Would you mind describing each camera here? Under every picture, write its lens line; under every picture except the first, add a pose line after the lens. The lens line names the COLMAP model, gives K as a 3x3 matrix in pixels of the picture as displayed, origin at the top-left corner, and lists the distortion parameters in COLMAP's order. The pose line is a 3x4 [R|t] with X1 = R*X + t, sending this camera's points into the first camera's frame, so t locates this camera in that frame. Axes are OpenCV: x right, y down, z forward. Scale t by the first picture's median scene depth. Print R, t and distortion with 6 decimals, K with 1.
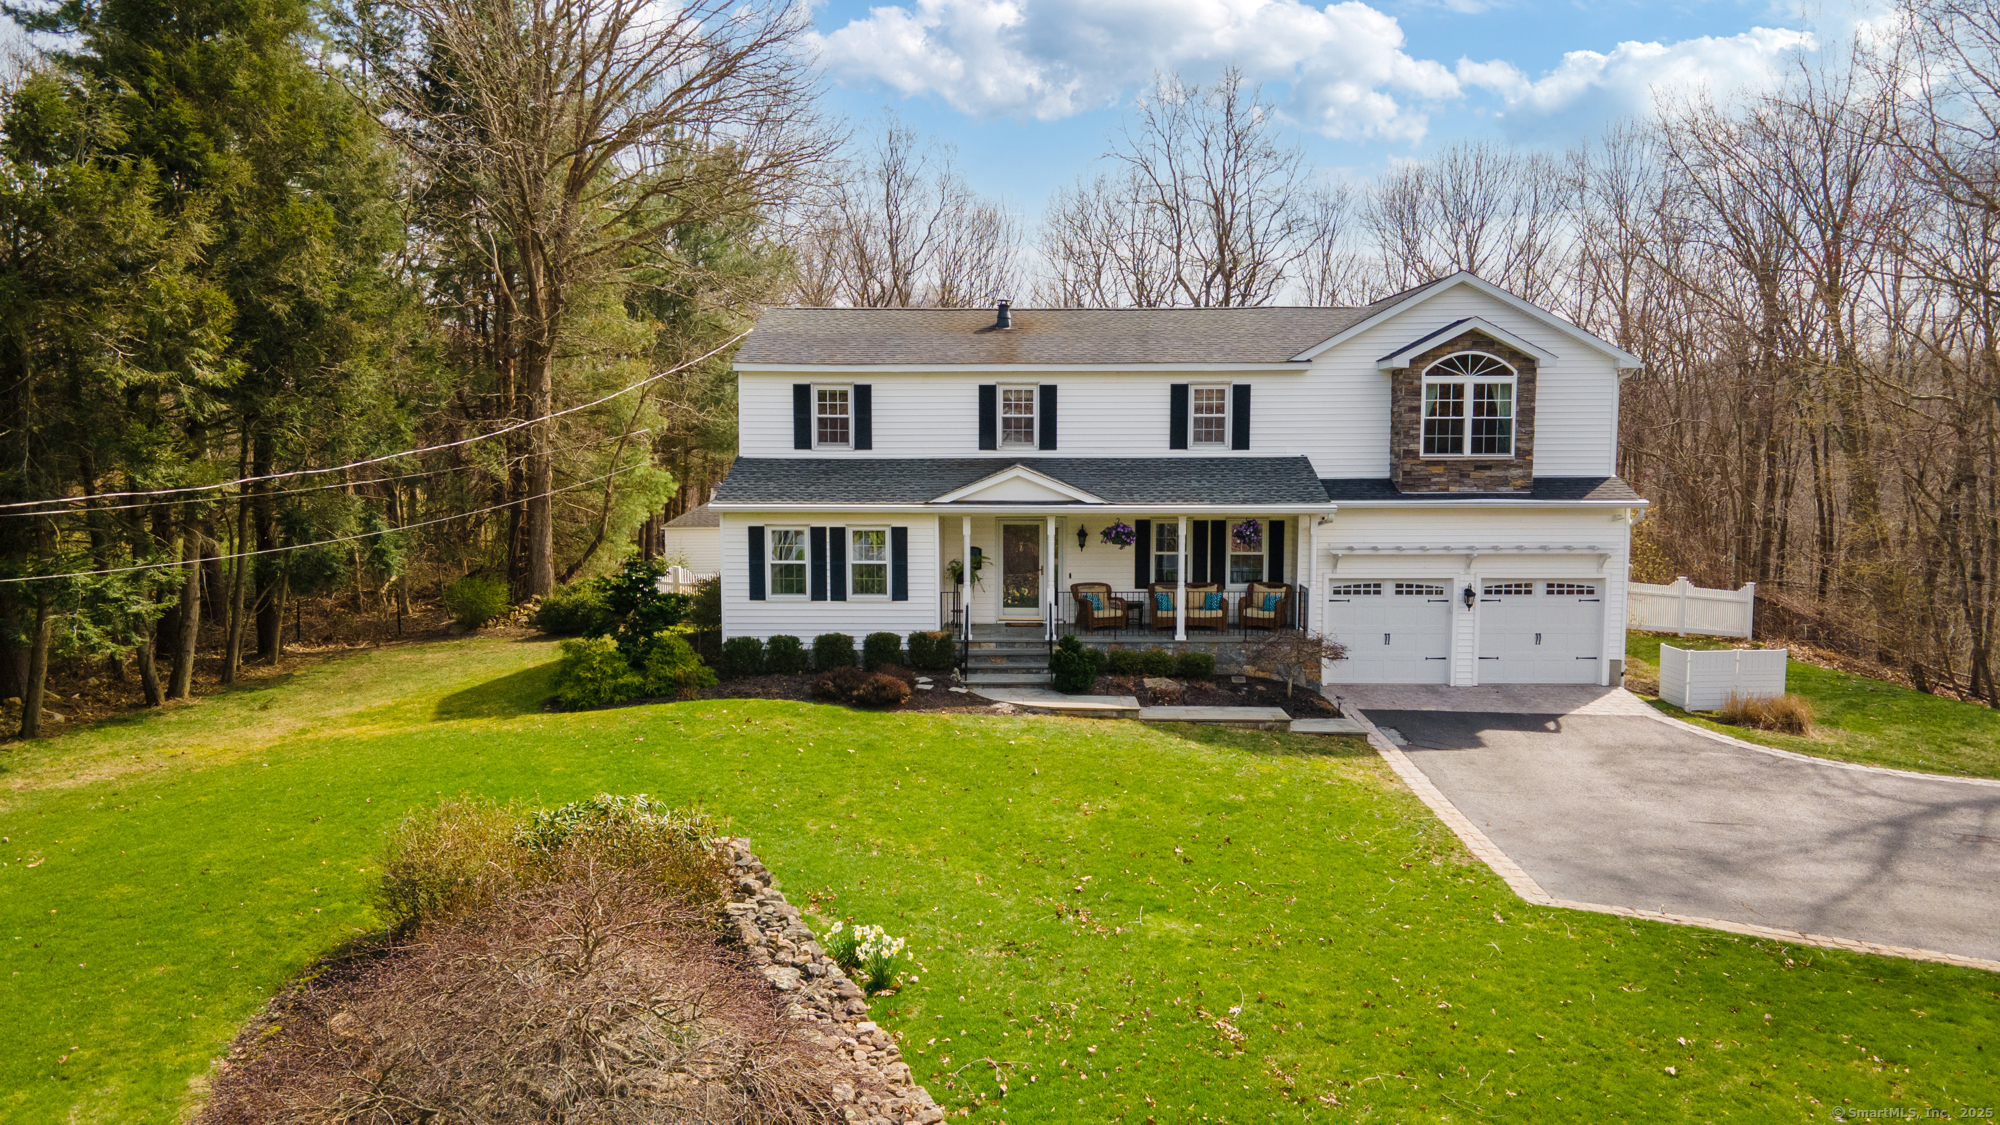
lens RADIAL K [[1457.3, 0, 1000.7], [0, 1457.3, 562.3], [0, 0, 1]] dist [0.038745, 0.015208]
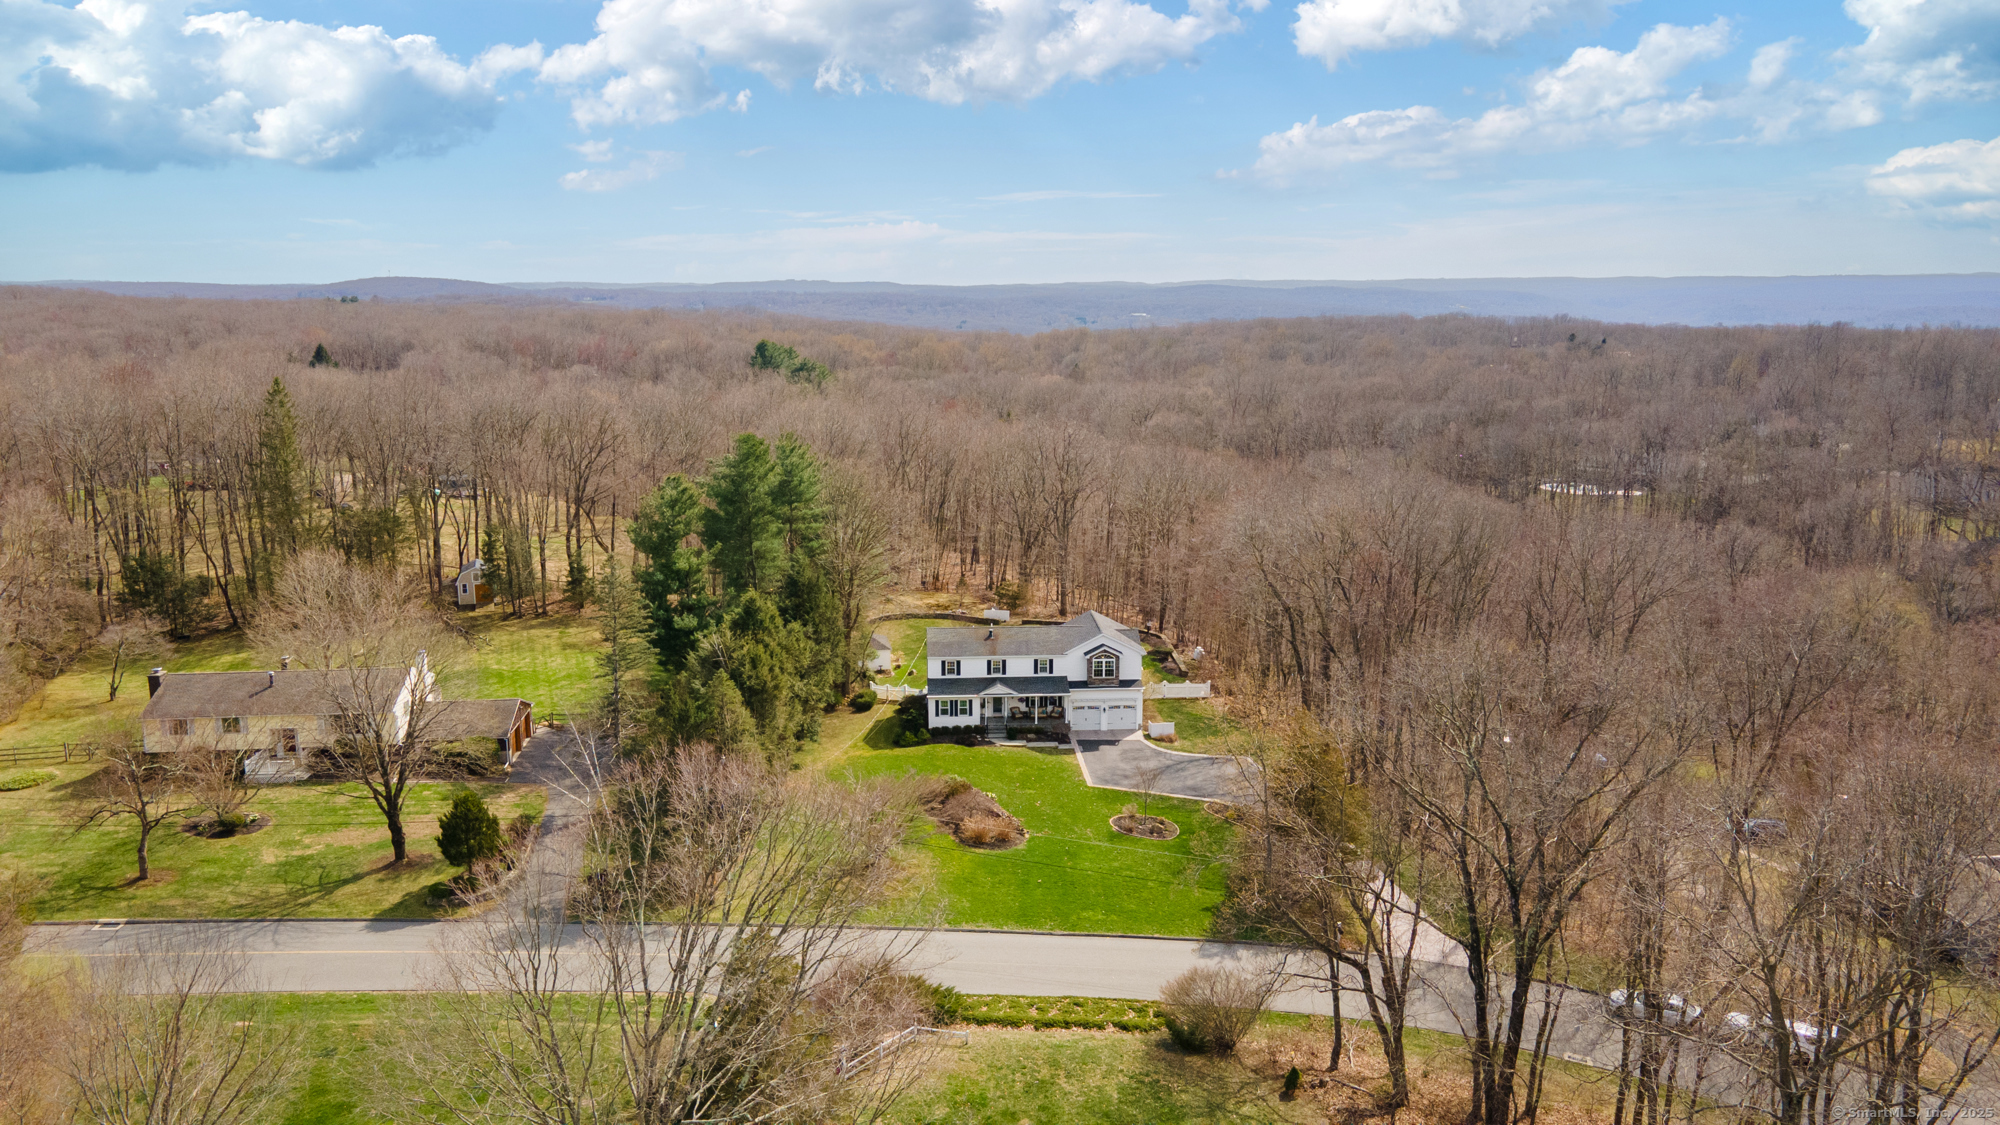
lens RADIAL K [[1457.3, 0, 998.8], [0, 1457.3, 564.9], [0, 0, 1]] dist [0.038745, 0.015208]
pose [[0.997016, -0.015228, 0.075683, -0.302907], [0.007201, 0.994424, 0.105211, -0.861024], [-0.076863, -0.104352, 0.991566, -3.186695]]
